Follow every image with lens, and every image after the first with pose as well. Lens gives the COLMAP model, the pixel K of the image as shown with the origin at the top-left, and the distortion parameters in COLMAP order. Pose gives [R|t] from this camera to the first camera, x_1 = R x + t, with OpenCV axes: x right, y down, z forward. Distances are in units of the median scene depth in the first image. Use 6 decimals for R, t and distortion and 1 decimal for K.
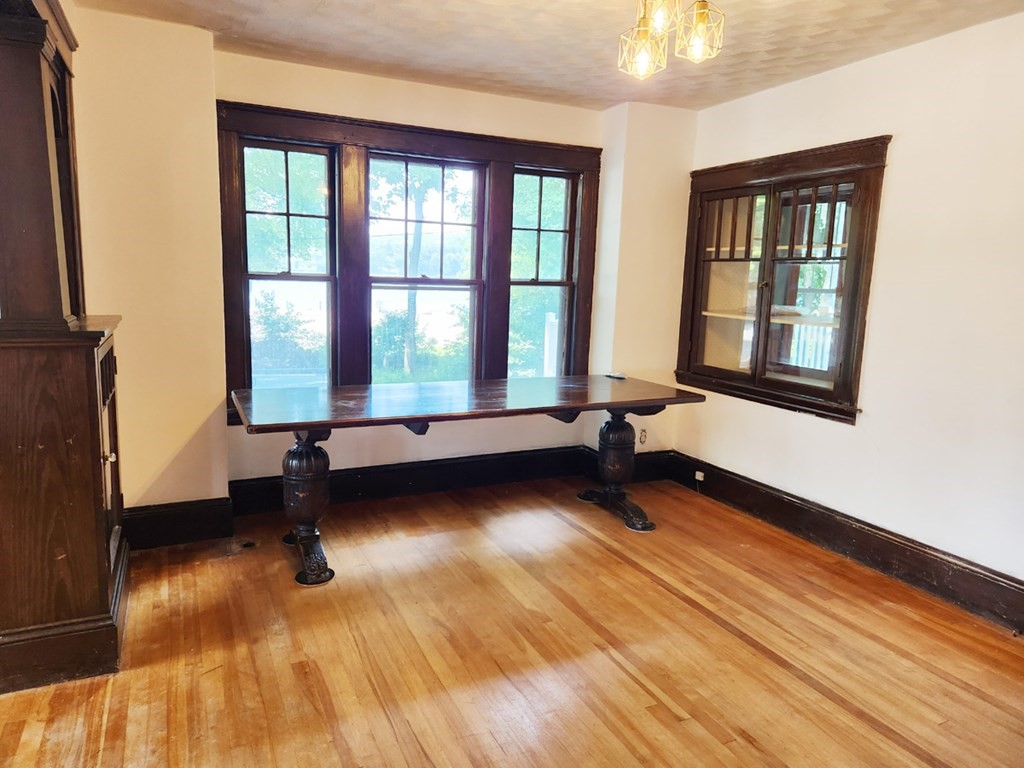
lens RADIAL K [[691.7, 0, 512.4], [0, 691.7, 380.5], [0, 0, 1]] dist [0.055589, -0.043220]
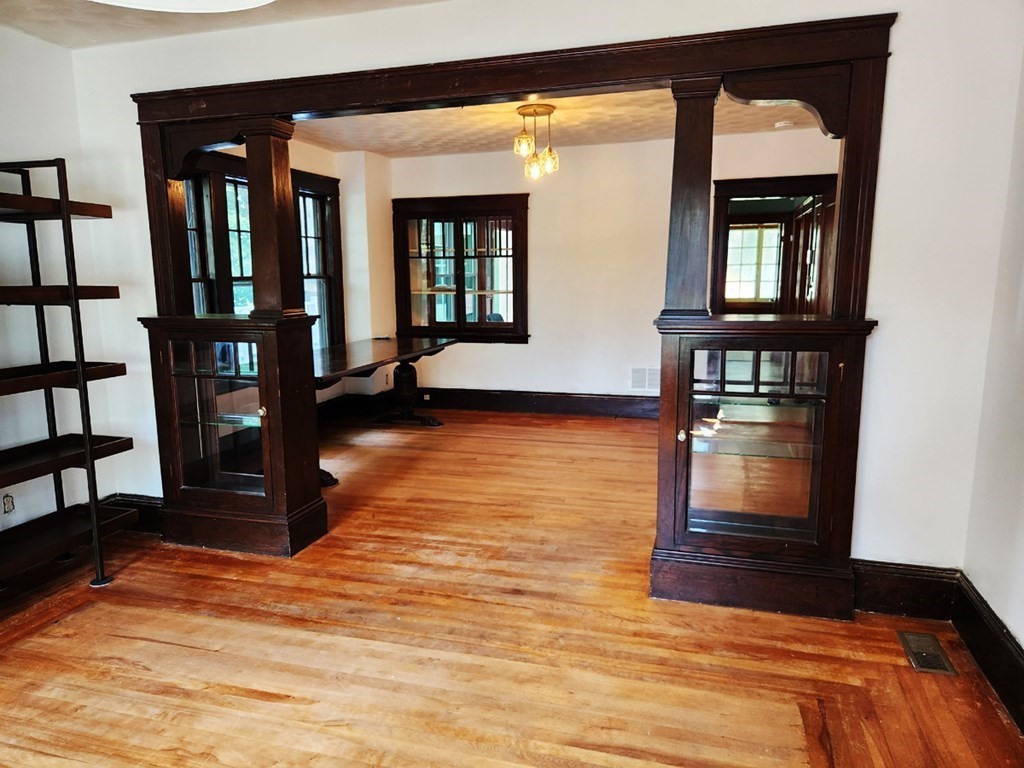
lens RADIAL K [[691.7, 0, 514.2], [0, 691.7, 387.8], [0, 0, 1]] dist [0.055589, -0.043220]
pose [[0.667820, -0.159156, 0.727108, -0.734364], [0.143793, 0.986056, 0.083769, 0.014890], [-0.730301, 0.048610, 0.681394, -0.200842]]
